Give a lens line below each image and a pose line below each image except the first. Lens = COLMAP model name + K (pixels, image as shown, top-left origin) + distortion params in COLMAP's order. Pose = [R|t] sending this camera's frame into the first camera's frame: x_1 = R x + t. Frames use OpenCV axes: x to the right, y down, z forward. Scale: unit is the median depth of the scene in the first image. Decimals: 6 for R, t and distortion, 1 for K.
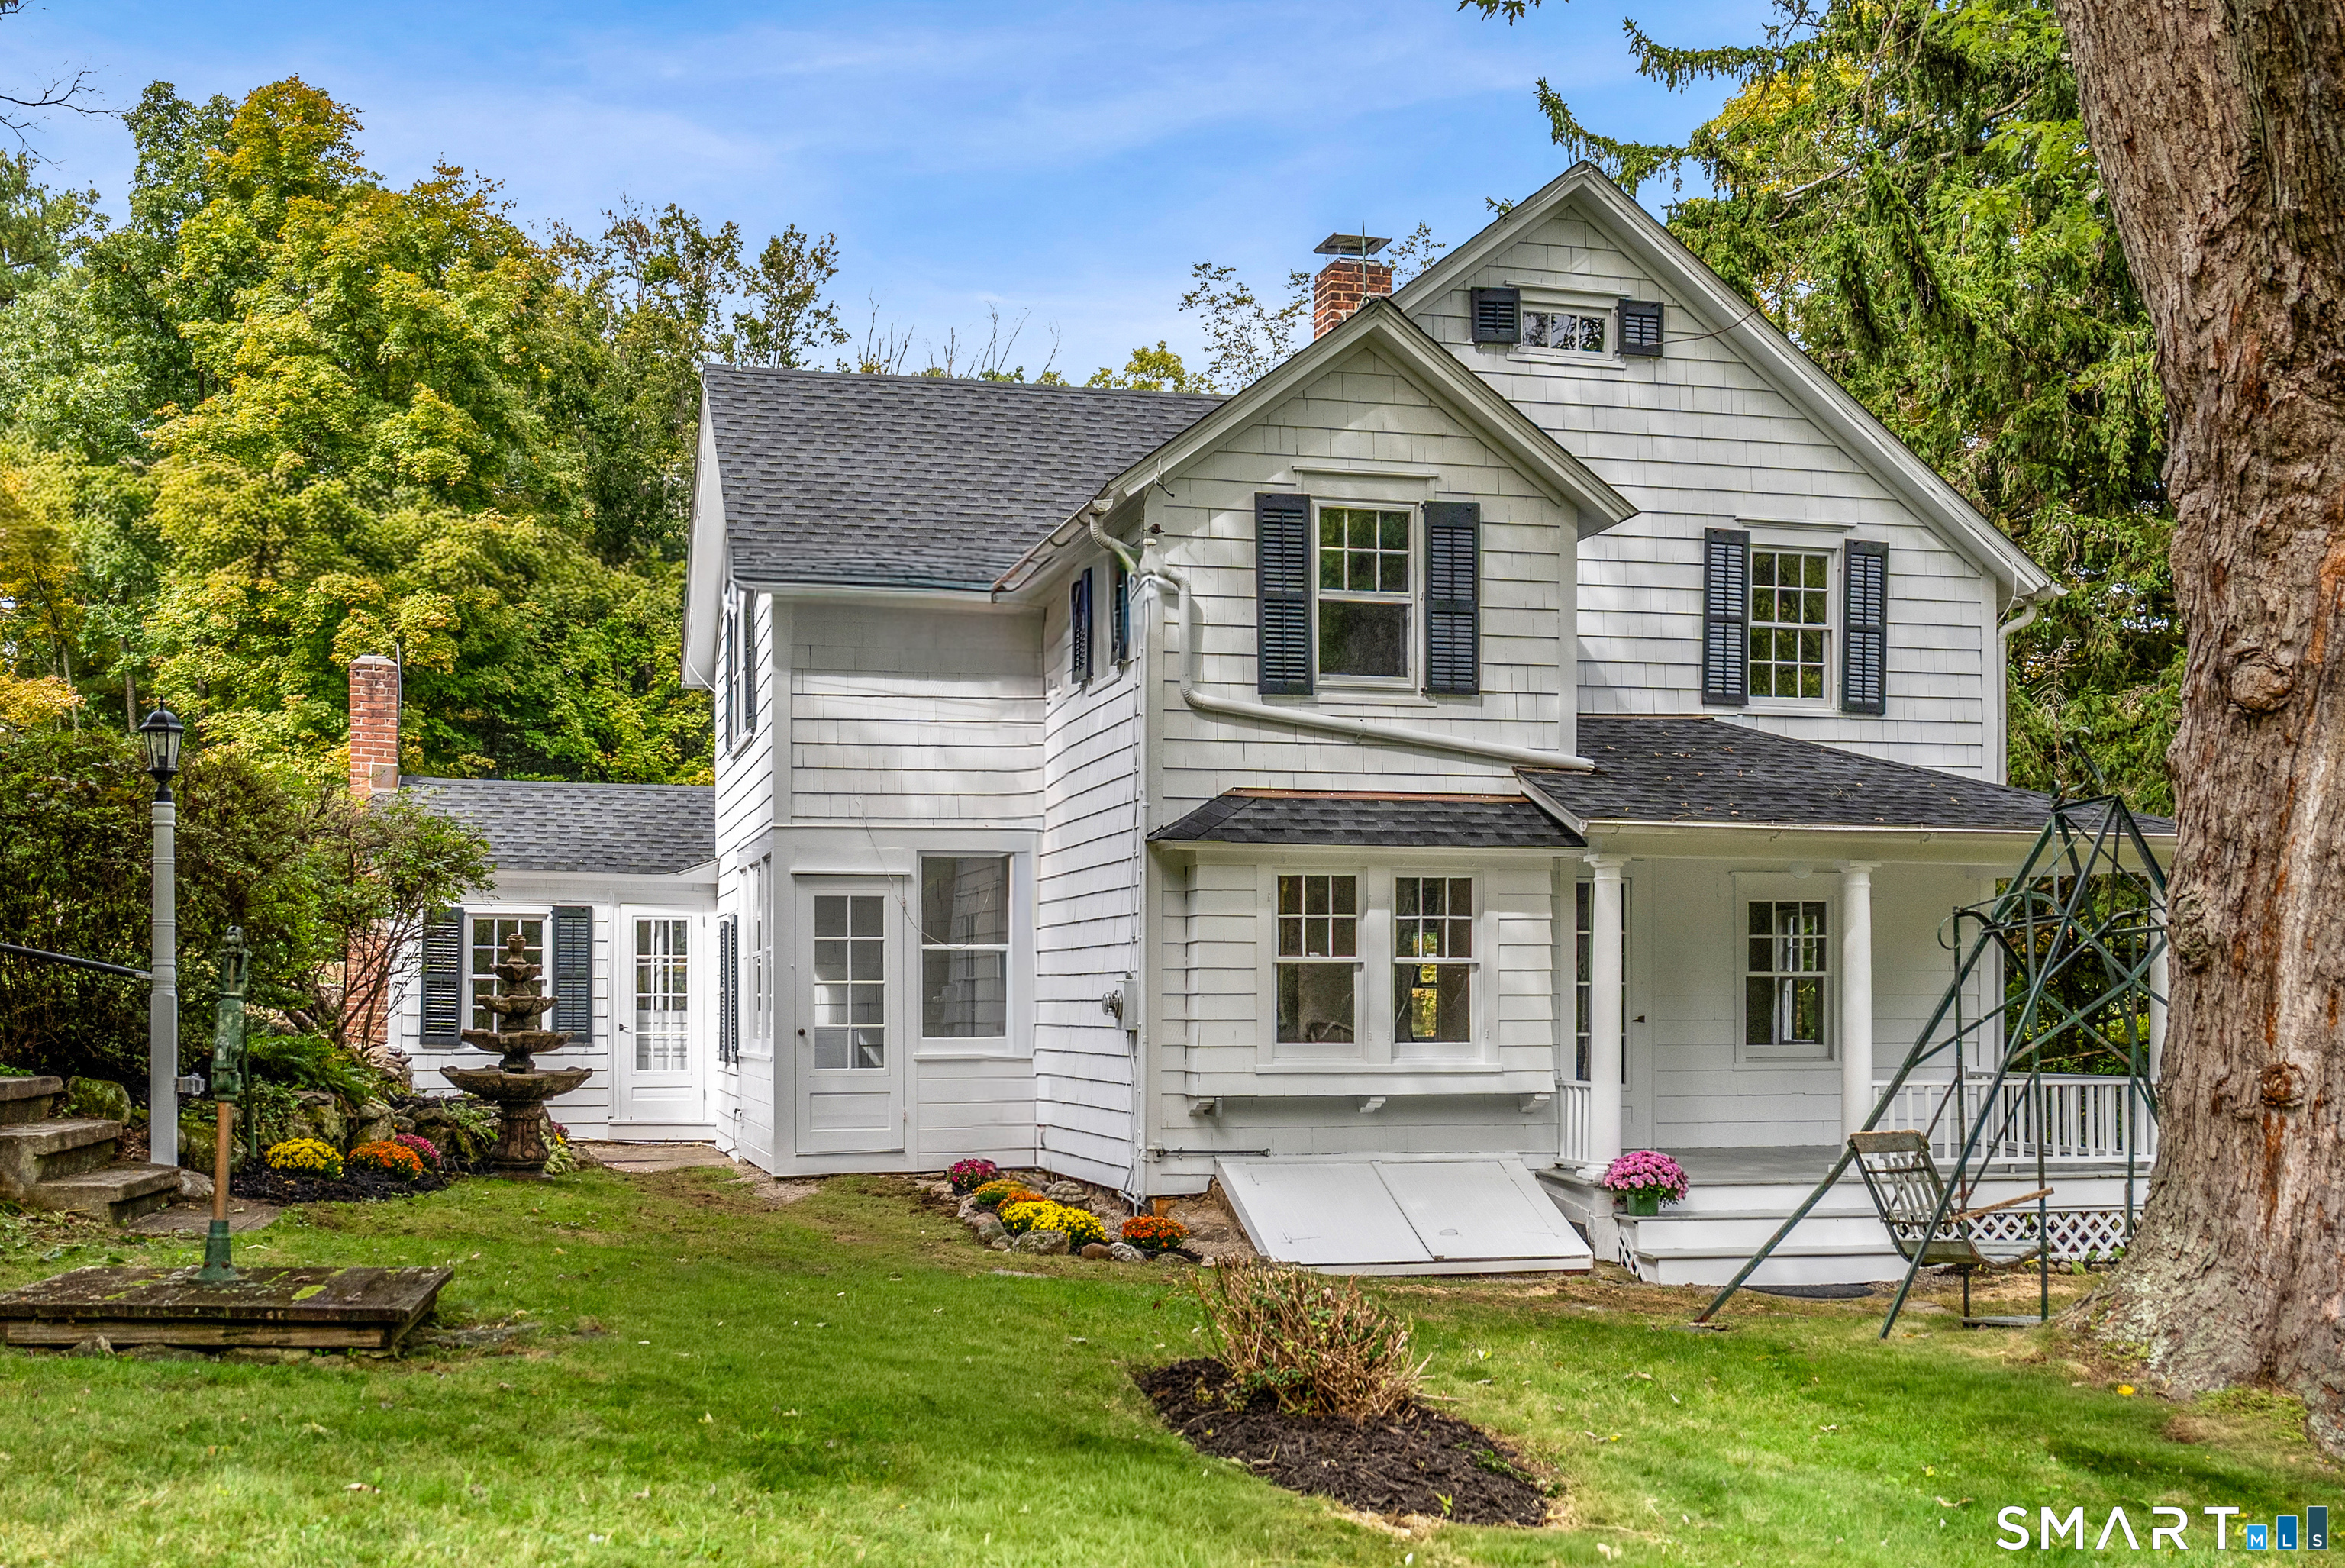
lens RADIAL K [[2524.2, 0, 1180.3], [0, 2524.2, 784.4], [0, 0, 1]] dist [-0.027334, 0.000000]
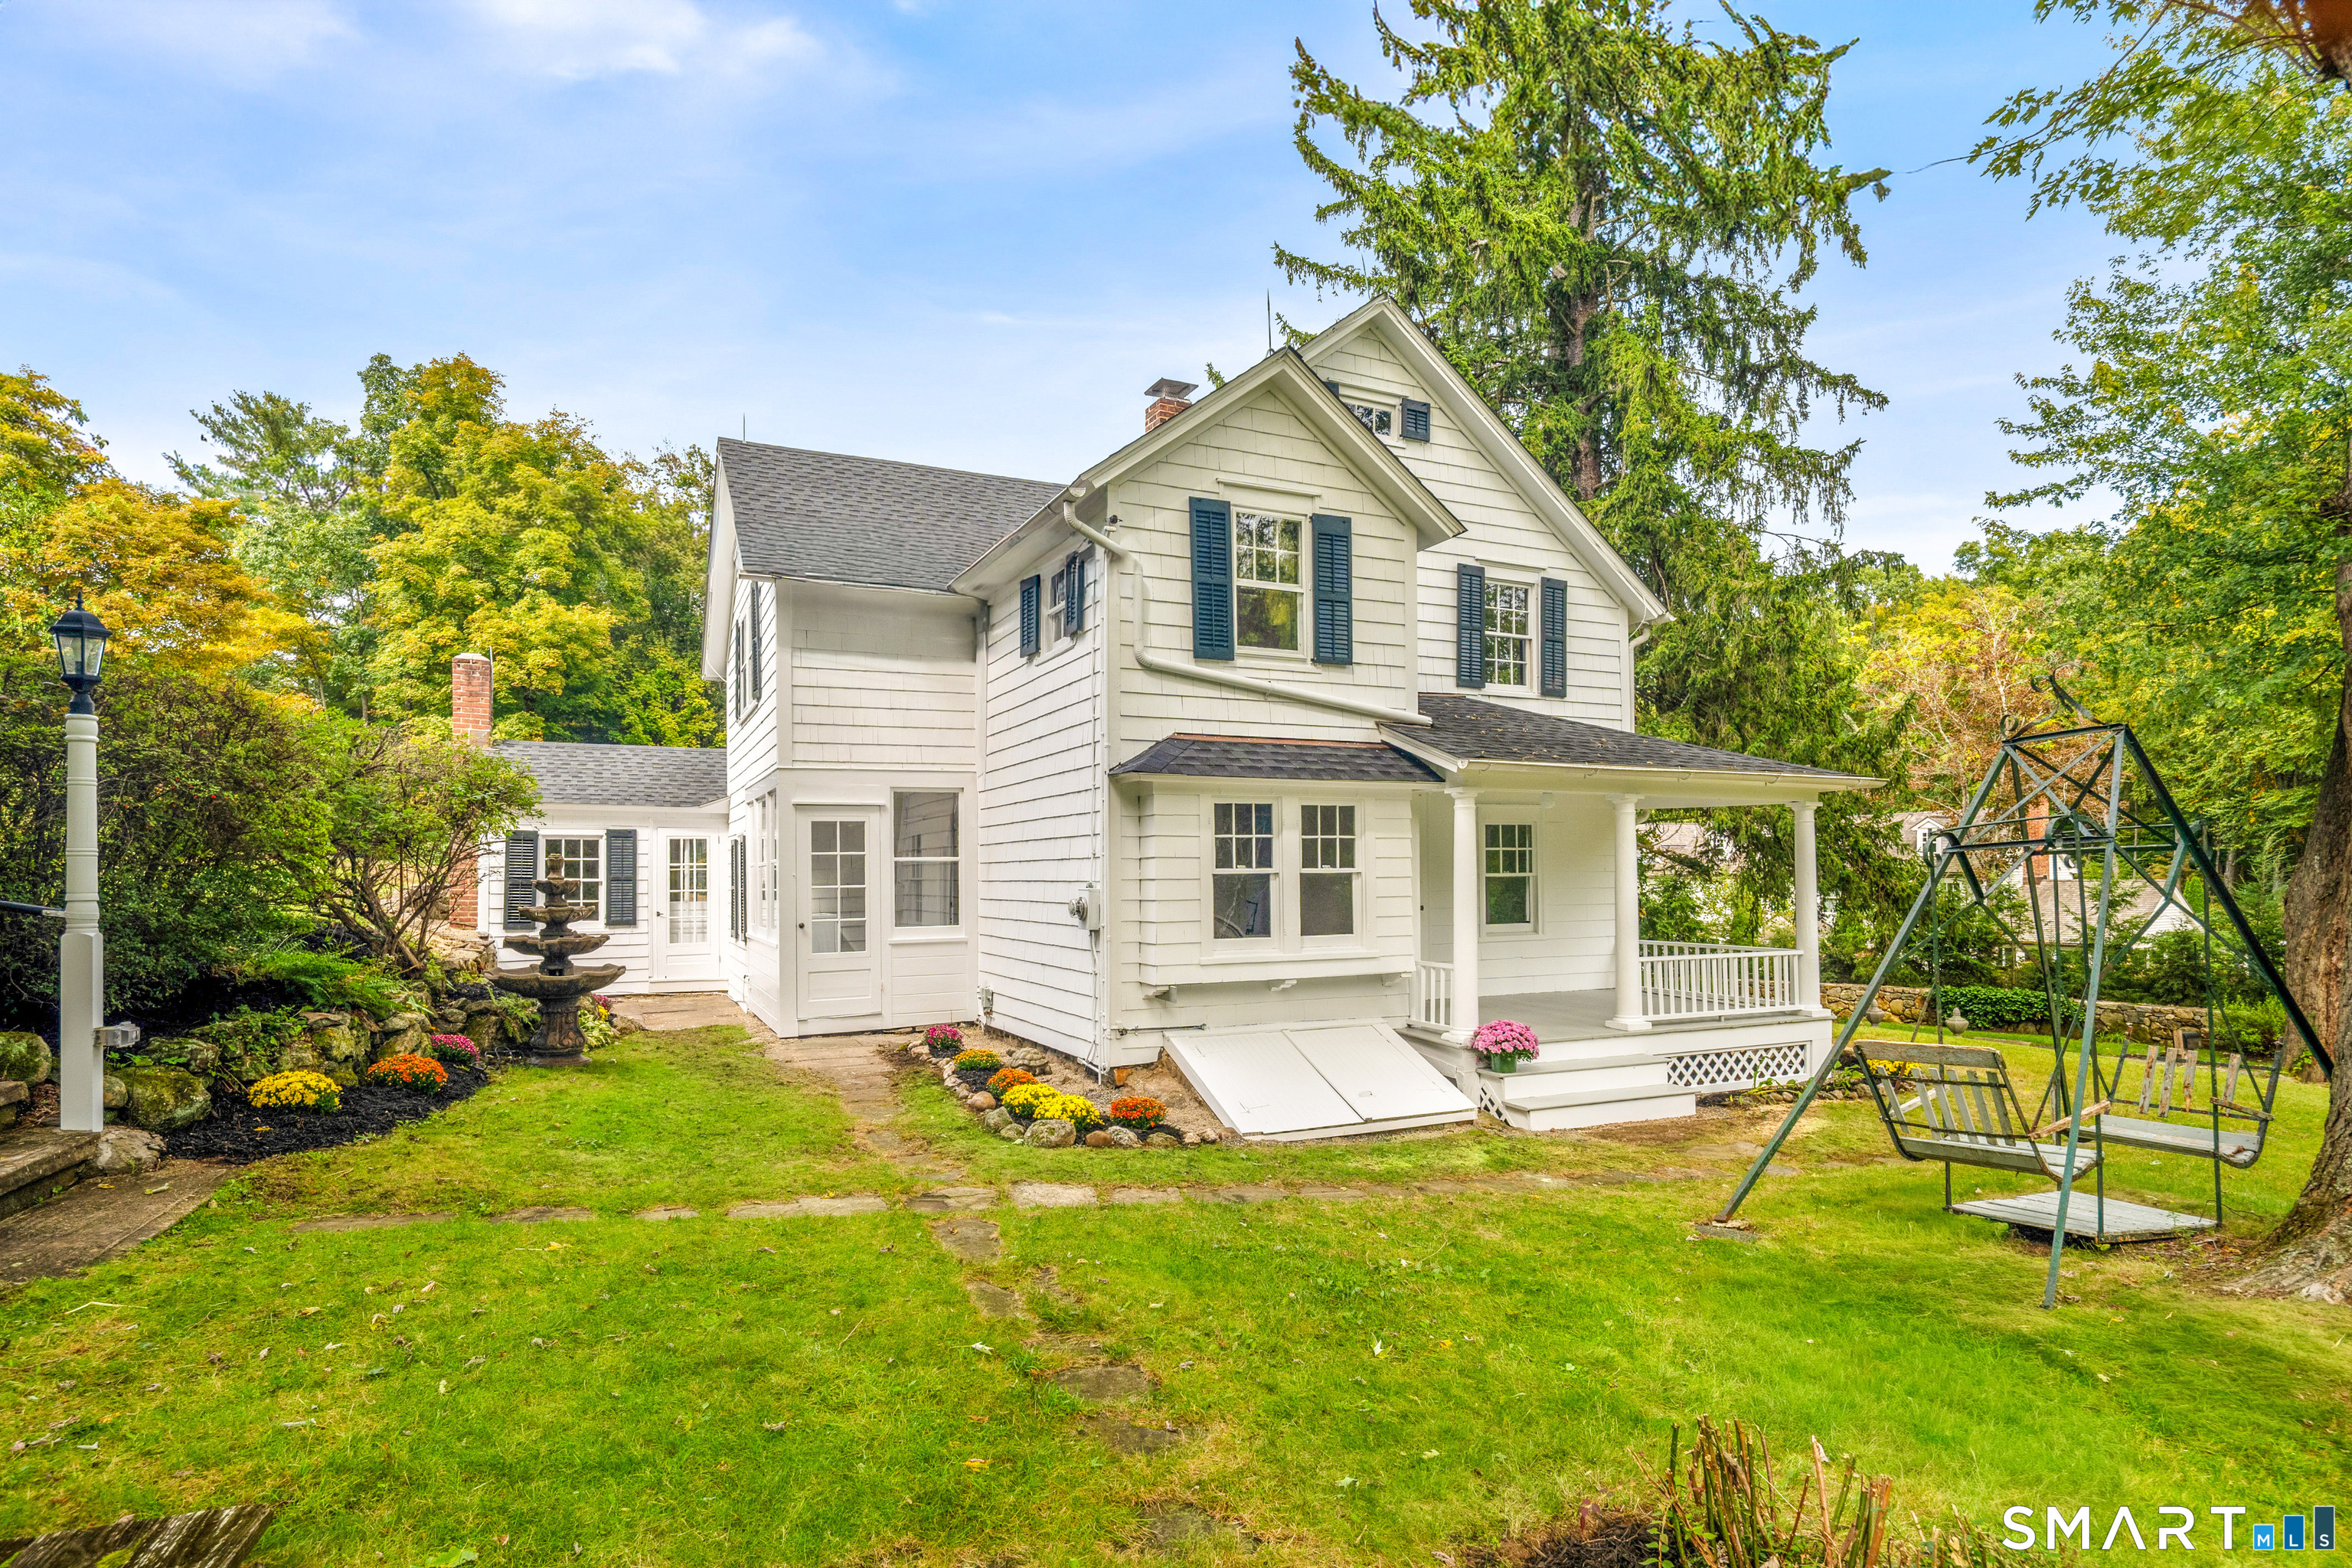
lens RADIAL K [[1158.8, 0, 1155.6], [0, 1158.8, 801.7], [0, 0, 1]] dist [0.005463, -0.004621]
pose [[0.984007, 0.001437, 0.178126, -0.082328], [-0.005985, 0.999670, 0.024996, 0.019281], [-0.178031, -0.025662, 0.983690, 0.406452]]
